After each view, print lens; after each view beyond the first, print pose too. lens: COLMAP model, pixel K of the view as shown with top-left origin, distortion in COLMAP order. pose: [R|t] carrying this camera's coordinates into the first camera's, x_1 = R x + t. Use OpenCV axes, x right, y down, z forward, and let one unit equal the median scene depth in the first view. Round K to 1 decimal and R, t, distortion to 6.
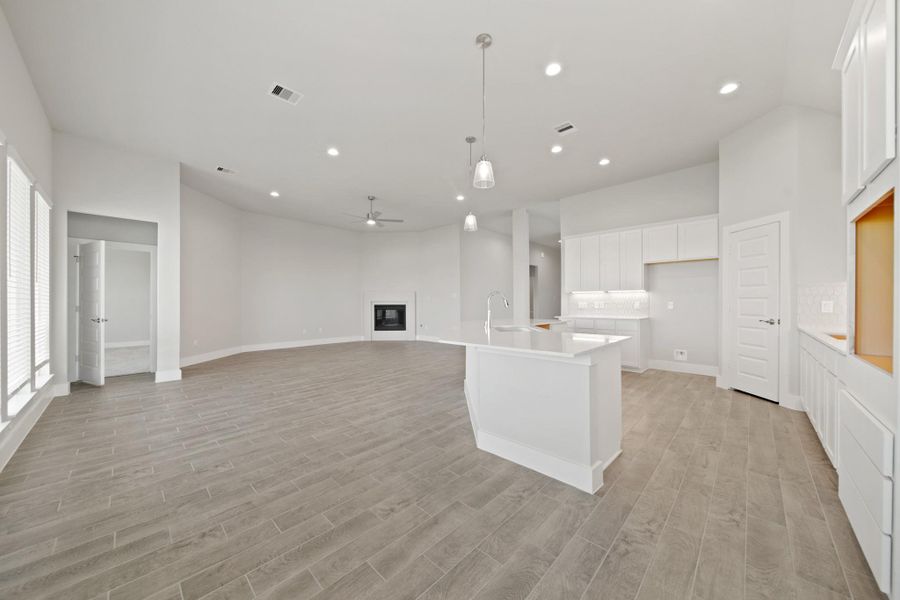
lens RADIAL K [[321.8, 0, 455.5], [0, 321.8, 301.8], [0, 0, 1]] dist [-0.001603, 0.000362]
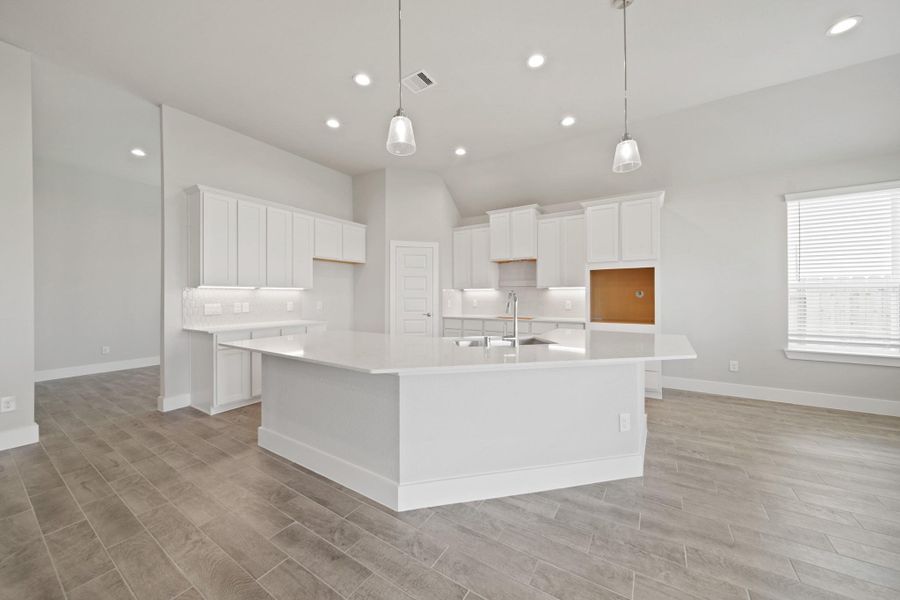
lens RADIAL K [[321.8, 0, 453.4], [0, 321.8, 292.6], [0, 0, 1]] dist [-0.001603, 0.000362]
pose [[-0.194282, 0.019835, 0.980745, -0.496511], [0.002337, 0.999802, -0.019757, -0.010515], [-0.980943, -0.001546, -0.194290, 1.213686]]
